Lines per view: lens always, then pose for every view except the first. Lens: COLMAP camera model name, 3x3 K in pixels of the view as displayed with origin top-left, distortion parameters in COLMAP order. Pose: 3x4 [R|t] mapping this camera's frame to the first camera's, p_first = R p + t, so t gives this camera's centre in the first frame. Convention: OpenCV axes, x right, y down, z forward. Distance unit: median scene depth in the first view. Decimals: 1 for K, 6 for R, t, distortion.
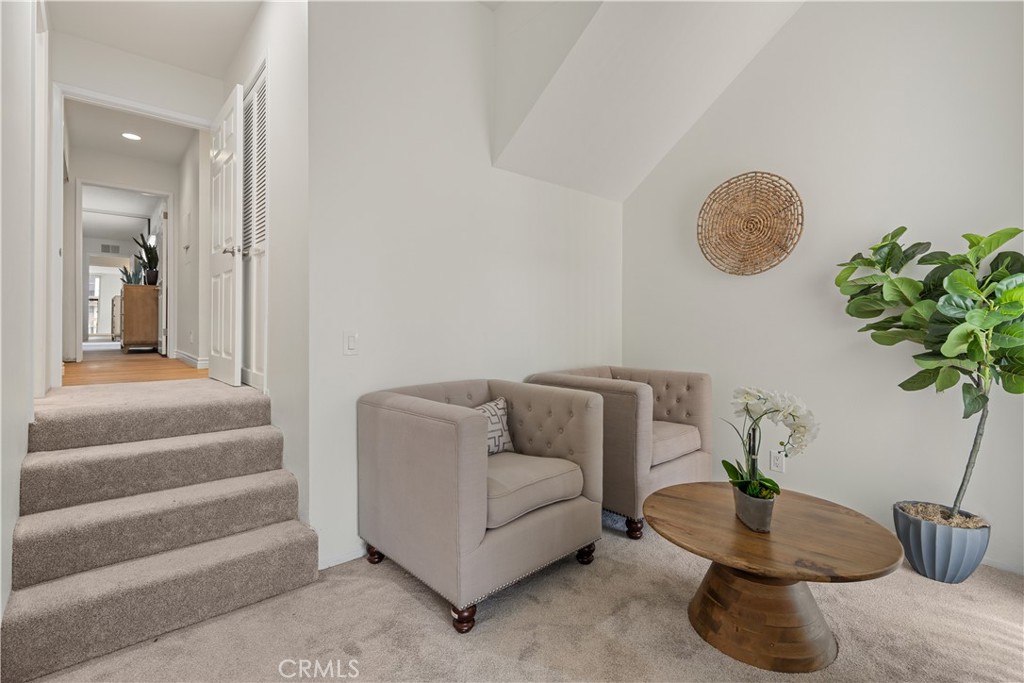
lens RADIAL K [[462.4, 0, 515.7], [0, 462.4, 333.3], [0, 0, 1]] dist [-0.015140, 0.003139]
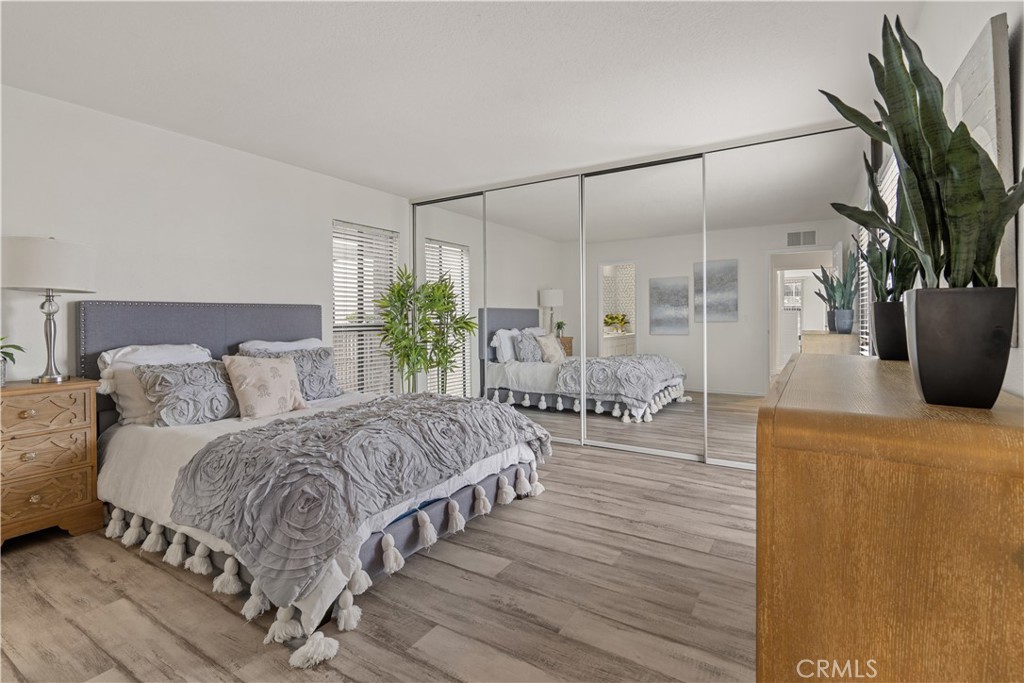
lens RADIAL K [[462.4, 0, 531.8], [0, 462.4, 323.2], [0, 0, 1]] dist [-0.015140, 0.003139]
pose [[0.277714, 0.001336, -0.960663, -0.453762], [-0.004361, 0.999990, 0.000130, -0.082760], [0.960654, 0.004153, 0.277717, 0.549096]]
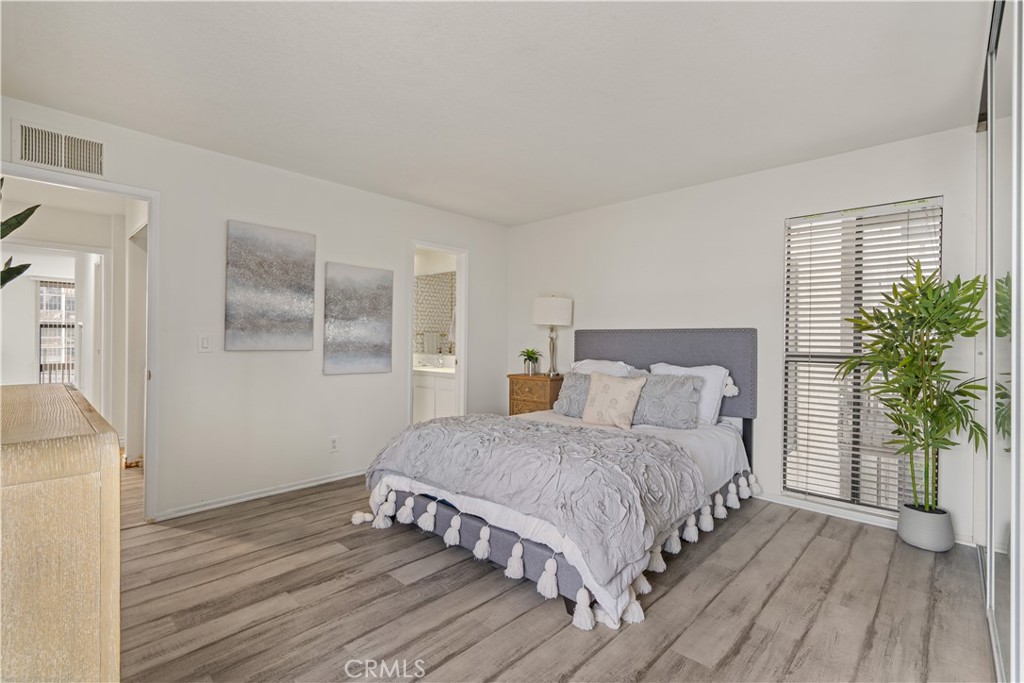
lens RADIAL K [[462.4, 0, 509.0], [0, 462.4, 338.7], [0, 0, 1]] dist [-0.015140, 0.003139]
pose [[-0.997901, -0.014403, -0.063135, -0.687023], [-0.014885, 0.999864, 0.007168, -0.089143], [0.063023, 0.008093, -0.997979, 0.808316]]
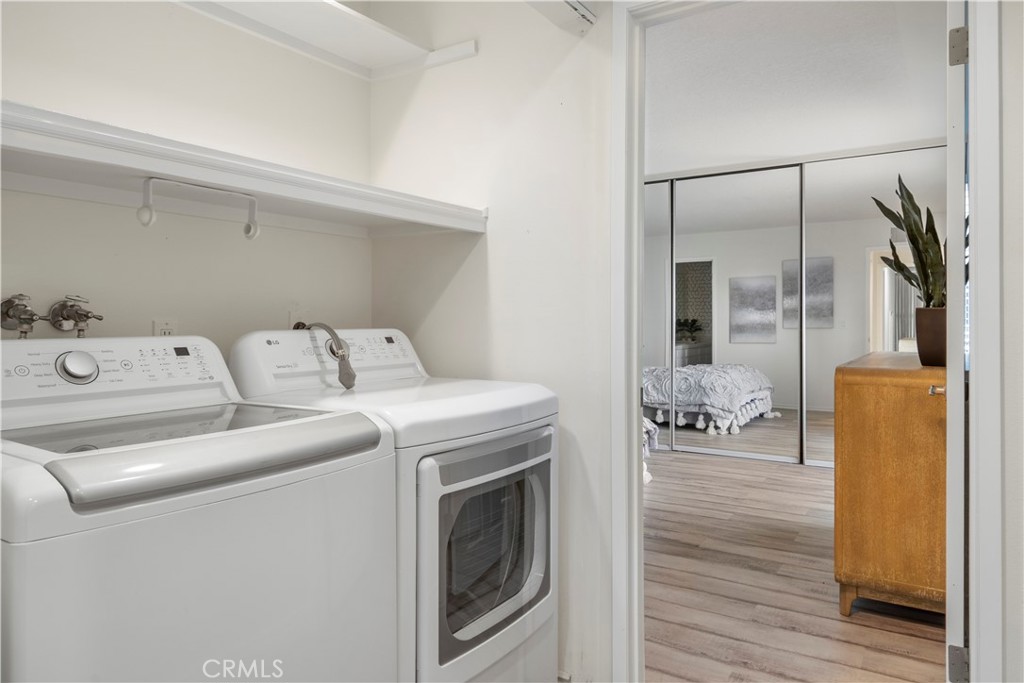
lens RADIAL K [[660.4, 0, 510.0], [0, 660.4, 330.3], [0, 0, 1]] dist [-0.009074, -0.006150]
pose [[0.237792, 0.000455, -0.971316, -0.314208], [-0.005990, 0.999982, -0.000998, -0.079975], [0.971298, 0.006056, 0.237790, 0.436764]]
